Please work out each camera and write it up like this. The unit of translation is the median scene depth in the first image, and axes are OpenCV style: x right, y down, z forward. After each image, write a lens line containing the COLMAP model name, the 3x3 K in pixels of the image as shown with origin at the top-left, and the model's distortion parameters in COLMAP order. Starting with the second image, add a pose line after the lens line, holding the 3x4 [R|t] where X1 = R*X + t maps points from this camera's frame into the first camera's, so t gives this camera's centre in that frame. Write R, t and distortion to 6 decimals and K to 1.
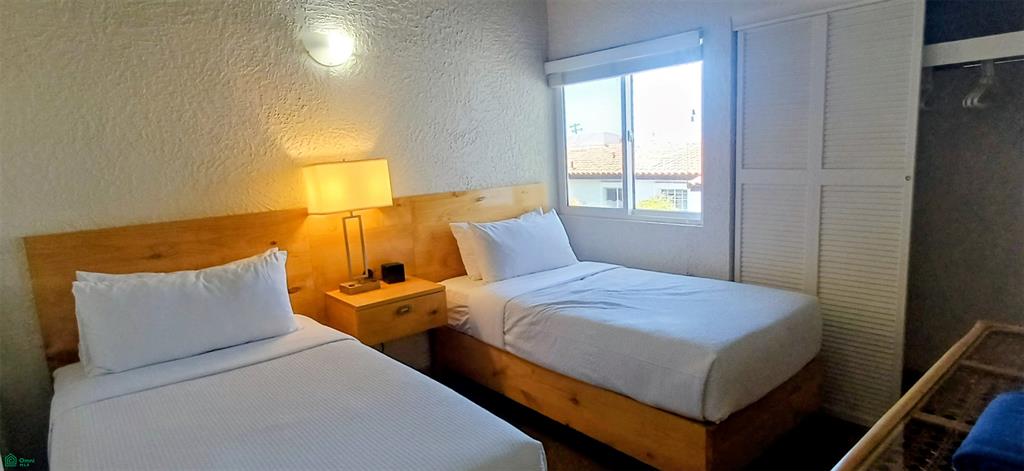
lens RADIAL K [[566.6, 0, 509.2], [0, 566.6, 243.5], [0, 0, 1]] dist [-0.000468, 0.000629]
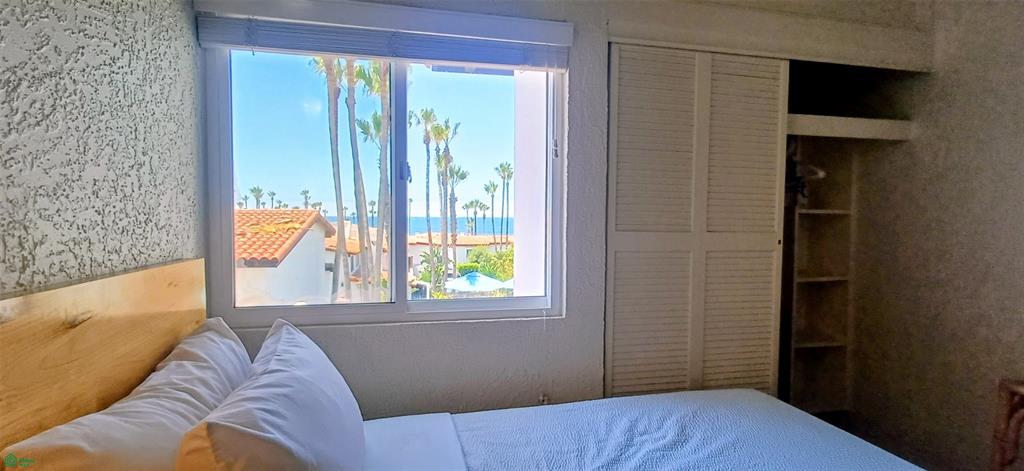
lens RADIAL K [[498.4, 0, 514.0], [0, 498.4, 236.7], [0, 0, 1]] dist [-0.001469, -0.000537]
pose [[0.451436, 0.017116, 0.892139, -0.226585], [0.111423, 0.990909, -0.075393, -0.094920], [-0.885319, 0.133440, 0.445425, 0.875318]]
